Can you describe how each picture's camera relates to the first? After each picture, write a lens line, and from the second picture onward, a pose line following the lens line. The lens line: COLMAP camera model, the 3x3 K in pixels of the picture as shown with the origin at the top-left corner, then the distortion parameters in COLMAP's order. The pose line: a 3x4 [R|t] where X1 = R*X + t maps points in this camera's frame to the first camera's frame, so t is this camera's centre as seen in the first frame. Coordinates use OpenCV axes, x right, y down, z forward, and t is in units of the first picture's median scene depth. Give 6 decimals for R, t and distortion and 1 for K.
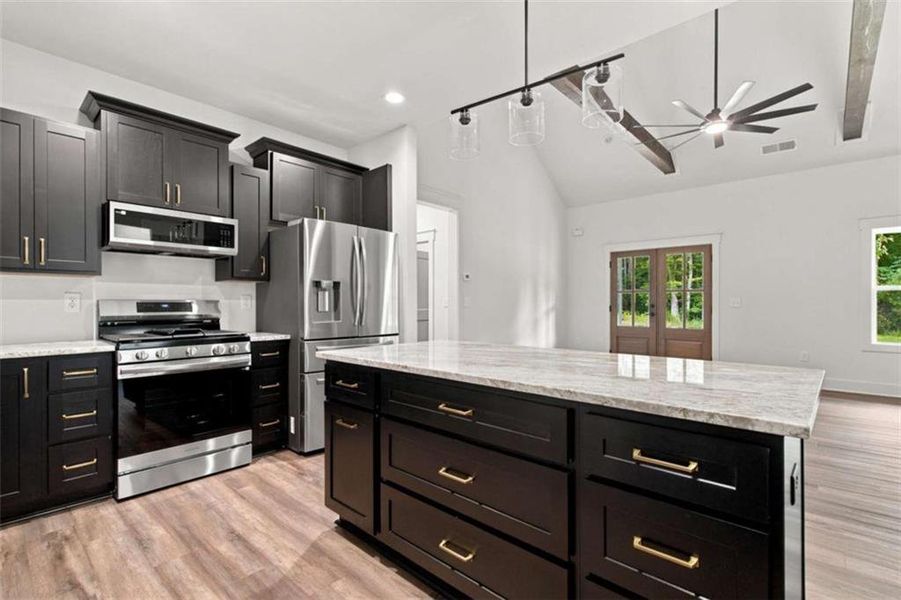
lens RADIAL K [[419.1, 0, 447.2], [0, 419.1, 303.5], [0, 0, 1]] dist [0.002083, 0.000256]
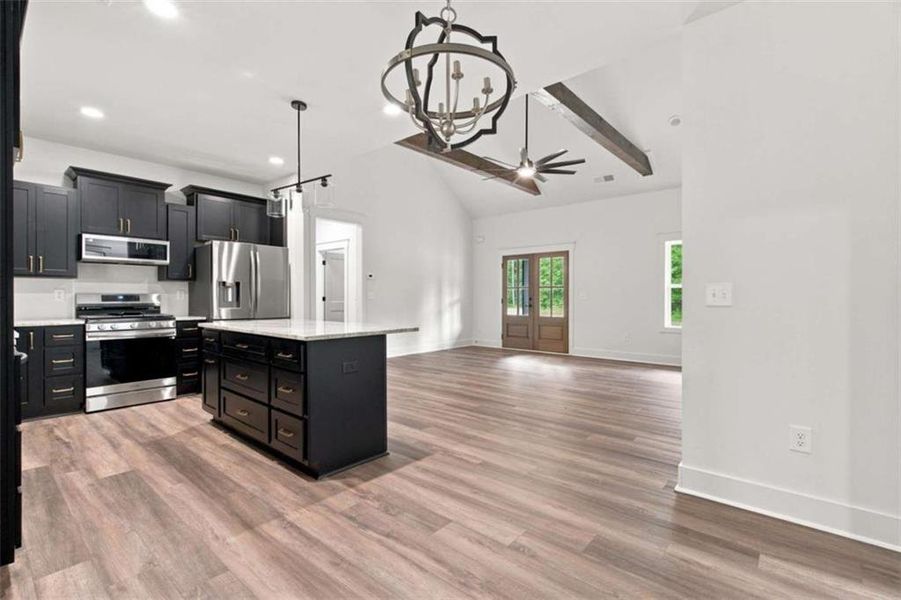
lens RADIAL K [[415.2, 0, 448.8], [0, 415.2, 297.2], [0, 0, 1]] dist [0.000548, 0.001106]
pose [[0.999825, 0.001565, 0.018639, 0.533443], [-0.001547, 0.999998, -0.000962, 0.004312], [-0.018641, 0.000933, 0.999826, -0.580799]]
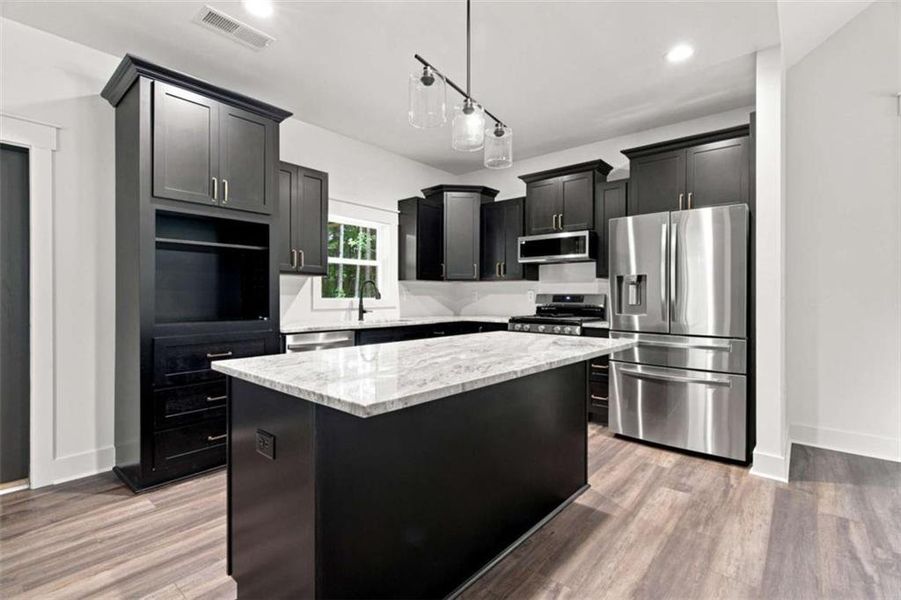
lens RADIAL K [[415.2, 0, 448.8], [0, 415.2, 297.2], [0, 0, 1]] dist [0.000548, 0.001106]
pose [[0.020356, 0.004045, -0.999785, 0.799734], [-0.001970, 0.999990, 0.004005, -0.003022], [0.999791, 0.001888, 0.020363, 0.597613]]
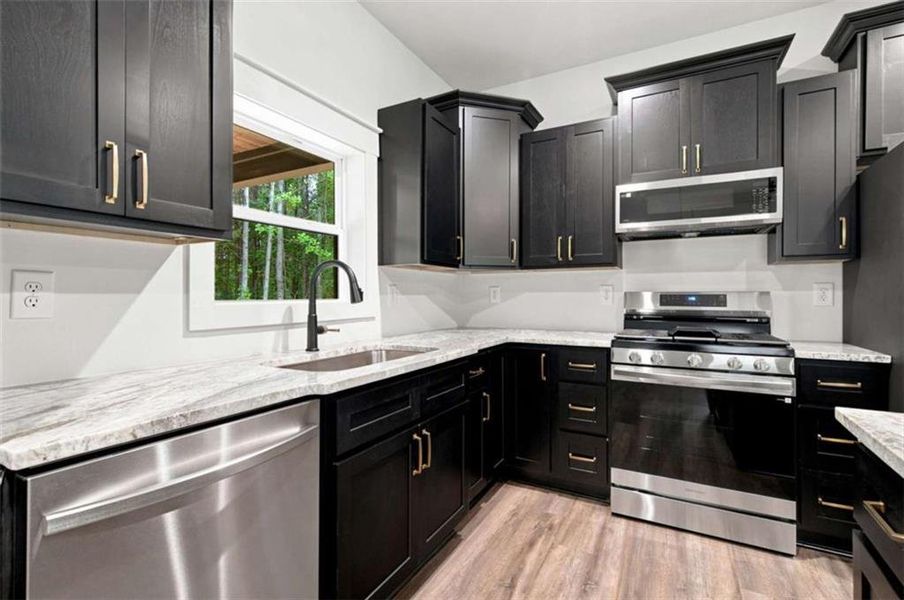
lens RADIAL K [[416.5, 0, 450.3], [0, 416.5, 297.2], [0, 0, 1]] dist [0.000548, 0.001106]
pose [[0.226924, 0.003094, -0.973908, 0.012349], [-0.000079, 0.999995, 0.003158, -0.000054], [0.973913, -0.000639, 0.226923, 0.380868]]
